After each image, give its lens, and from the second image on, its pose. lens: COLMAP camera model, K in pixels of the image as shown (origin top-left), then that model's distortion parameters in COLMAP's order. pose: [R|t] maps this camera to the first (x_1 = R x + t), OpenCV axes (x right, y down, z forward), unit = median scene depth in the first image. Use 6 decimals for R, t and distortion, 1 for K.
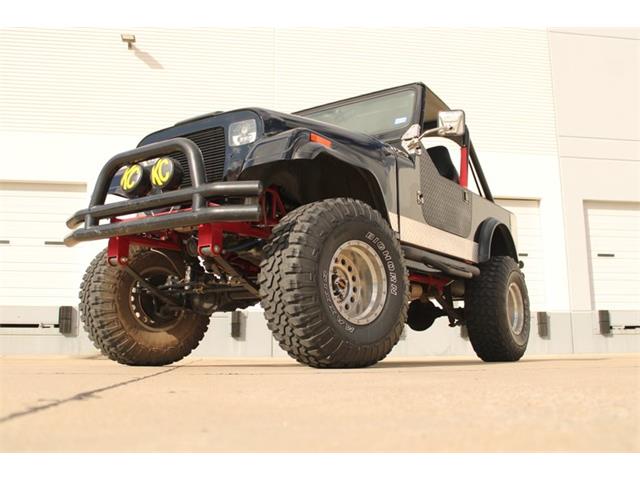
lens RADIAL K [[681.8, 0, 326.1], [0, 681.8, 239.4], [0, 0, 1]] dist [-0.059635, 0.000000]
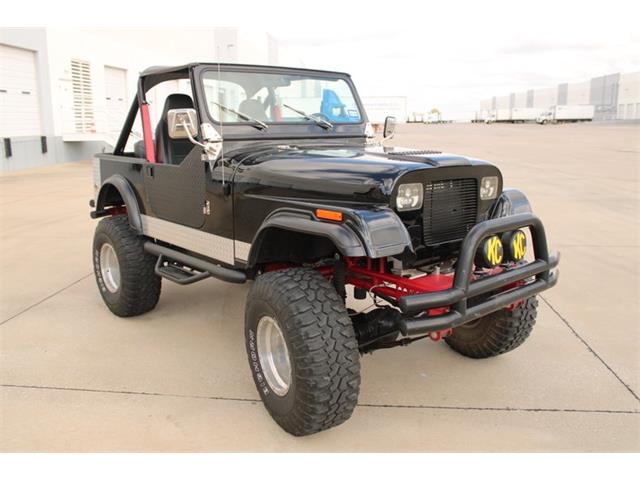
lens RADIAL K [[579.2, 0, 316.0], [0, 579.2, 242.8], [0, 0, 1]] dist [-0.112030, 0.076279]
pose [[0.249458, -0.203859, 0.946685, -0.971658], [-0.175583, 0.951866, 0.251242, -0.227485], [-0.952335, -0.228896, 0.201657, 0.950910]]
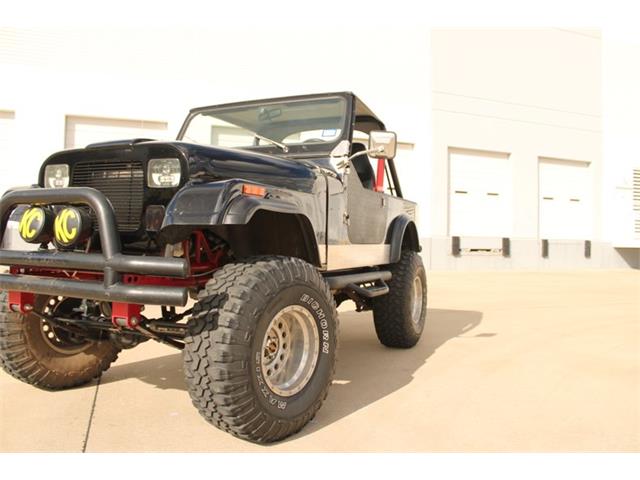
lens RADIAL K [[537.6, 0, 317.4], [0, 537.6, 238.0], [0, 0, 1]] dist [-0.105961, 0.073115]
pose [[0.985576, 0.024774, 0.167409, -0.036944], [-0.054231, 0.983294, 0.173760, -0.183007], [-0.160307, -0.180332, 0.970454, 0.261815]]
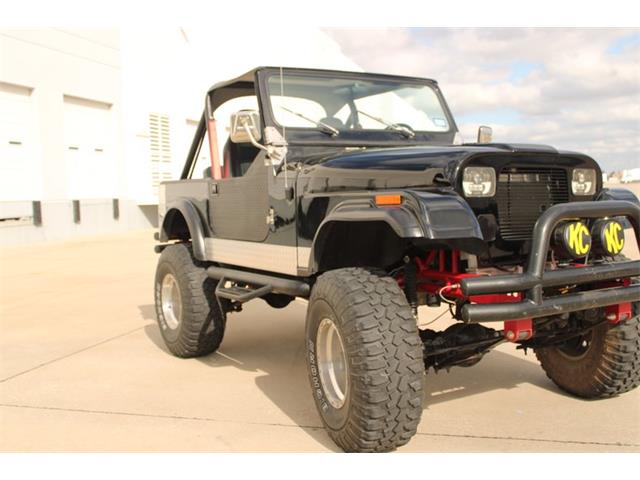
lens RADIAL K [[728.7, 0, 309.9], [0, 728.7, 233.9], [0, 0, 1]] dist [-0.068373, 0.000000]
pose [[0.422469, -0.063956, 0.904118, -1.075693], [-0.138622, 0.981213, 0.134184, -0.148897], [-0.895714, -0.182019, 0.405667, 0.827373]]
